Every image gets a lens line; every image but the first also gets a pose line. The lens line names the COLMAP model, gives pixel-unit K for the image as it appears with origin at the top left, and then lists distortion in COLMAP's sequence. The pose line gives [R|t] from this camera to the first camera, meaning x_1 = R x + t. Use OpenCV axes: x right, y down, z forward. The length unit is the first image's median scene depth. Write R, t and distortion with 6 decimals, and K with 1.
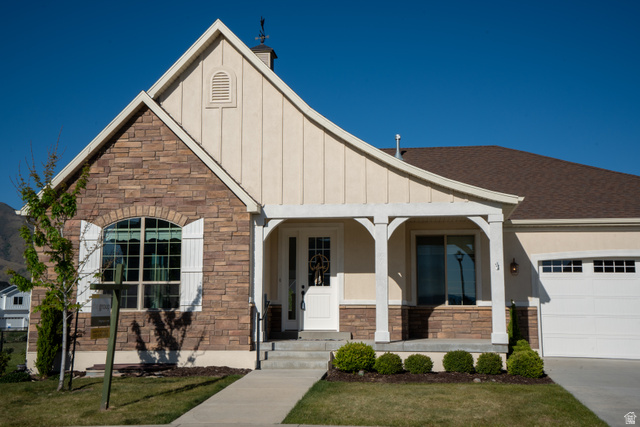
lens RADIAL K [[752.4, 0, 336.9], [0, 752.4, 213.1], [0, 0, 1]] dist [0.101254, 0.380225]
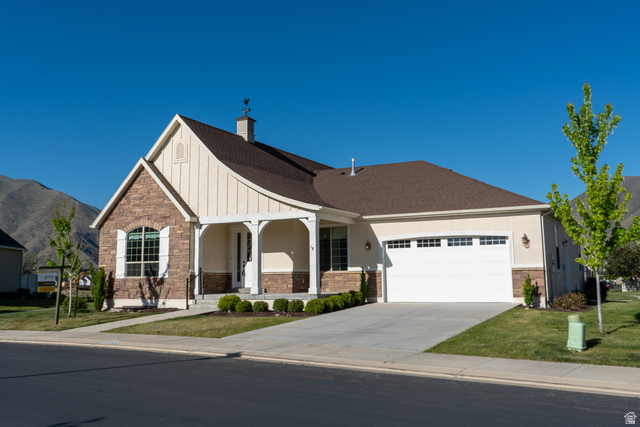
lens RADIAL K [[582.5, 0, 347.0], [0, 582.5, 193.6], [0, 0, 1]] dist [0.018445, 0.006078]
pose [[0.947762, -0.059290, -0.313419, 0.658631], [0.057078, 0.998238, -0.016238, -0.022965], [0.313829, -0.002500, 0.949476, -0.184919]]
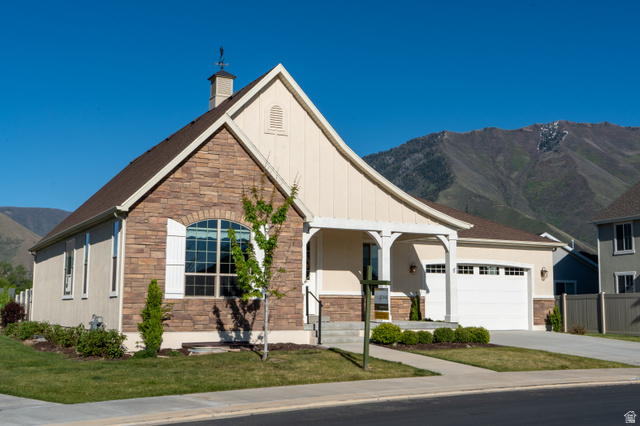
lens RADIAL K [[752.4, 0, 336.9], [0, 752.4, 212.6], [0, 0, 1]] dist [0.101254, 0.380225]
pose [[0.818907, 0.071403, 0.569467, -0.779287], [-0.080102, 0.996739, -0.009788, -0.008370], [-0.568309, -0.037600, 0.821956, -0.072202]]
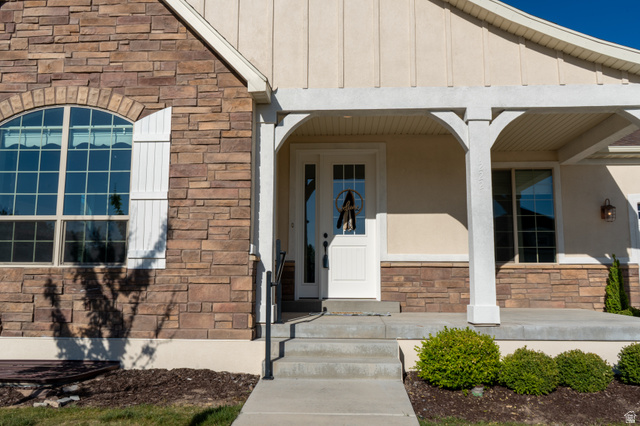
lens RADIAL K [[500.4, 0, 331.9], [0, 500.4, 212.3], [0, 0, 1]] dist [-0.006347, 0.002010]
pose [[0.997524, 0.010912, 0.069471, -0.079378], [-0.011499, 0.999901, 0.008065, 0.081526], [-0.069376, -0.008844, 0.997551, 0.605162]]
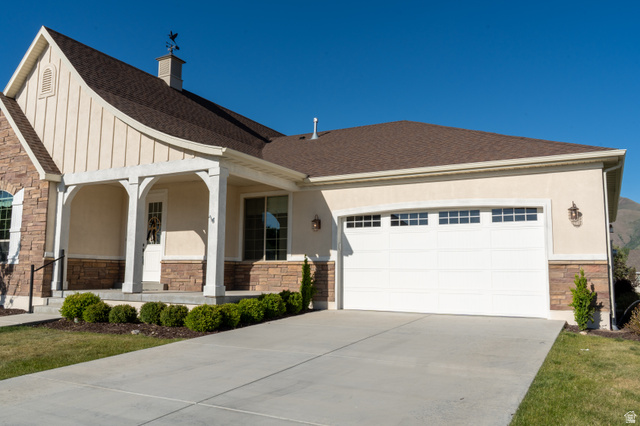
lens RADIAL K [[501.8, 0, 321.9], [0, 501.8, 209.3], [0, 0, 1]] dist [0.001985, 0.002435]
pose [[0.932801, -0.036612, -0.358528, 0.555978], [0.038516, 0.999256, -0.001833, 0.060803], [0.358329, -0.012100, 0.933517, 0.410479]]
